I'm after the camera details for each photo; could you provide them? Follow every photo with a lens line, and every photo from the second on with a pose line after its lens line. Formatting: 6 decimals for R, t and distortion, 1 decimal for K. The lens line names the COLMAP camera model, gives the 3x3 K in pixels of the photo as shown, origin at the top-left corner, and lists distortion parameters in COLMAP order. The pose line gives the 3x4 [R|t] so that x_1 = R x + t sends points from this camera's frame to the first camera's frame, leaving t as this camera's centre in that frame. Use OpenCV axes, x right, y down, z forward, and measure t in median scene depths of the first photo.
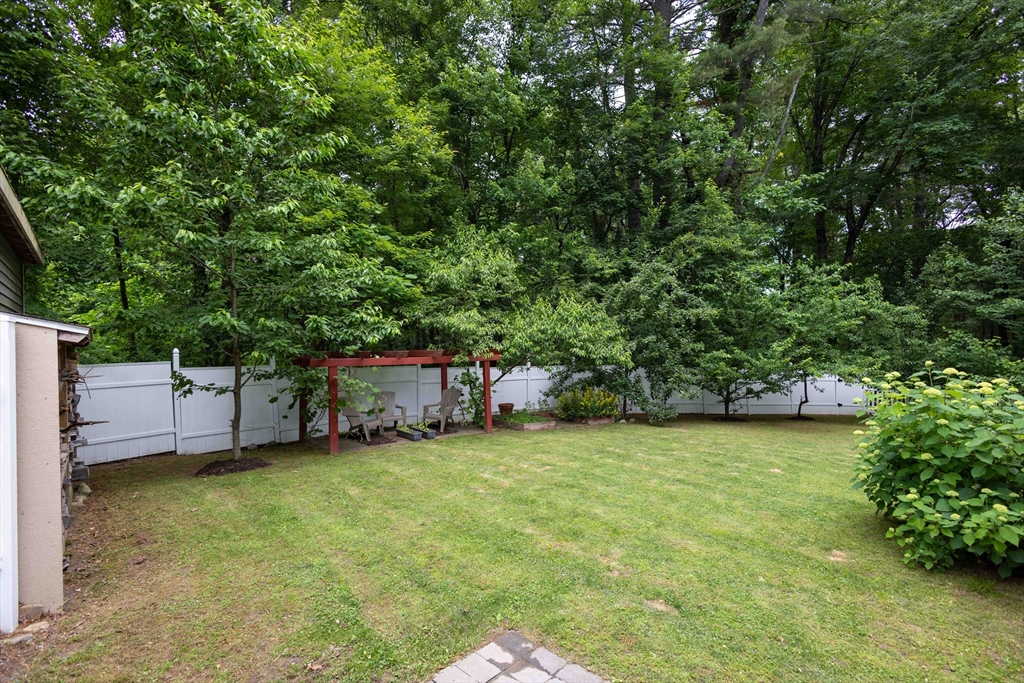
lens RADIAL K [[470.3, 0, 512.3], [0, 470.3, 344.8], [0, 0, 1]] dist [0.014325, -0.000184]
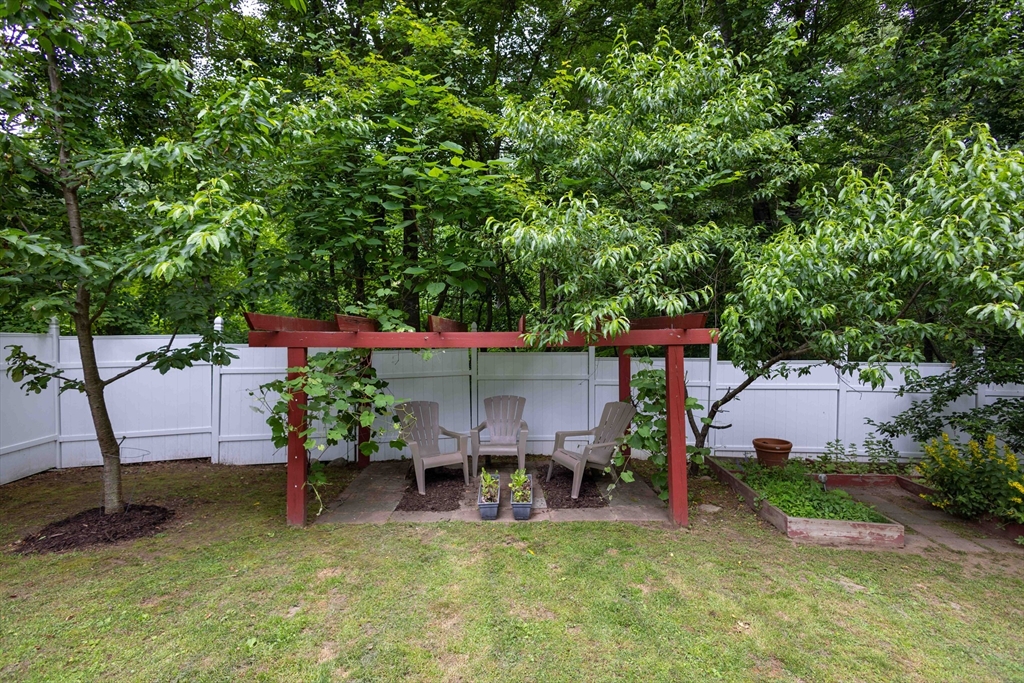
lens RADIAL K [[470.3, 0, 511.6], [0, 470.3, 338.5], [0, 0, 1]] dist [0.014325, -0.000184]
pose [[0.799278, 0.014785, -0.600779, 0.065799], [-0.004730, 0.999821, 0.018313, 0.019830], [0.600943, -0.011795, 0.799205, 0.526204]]
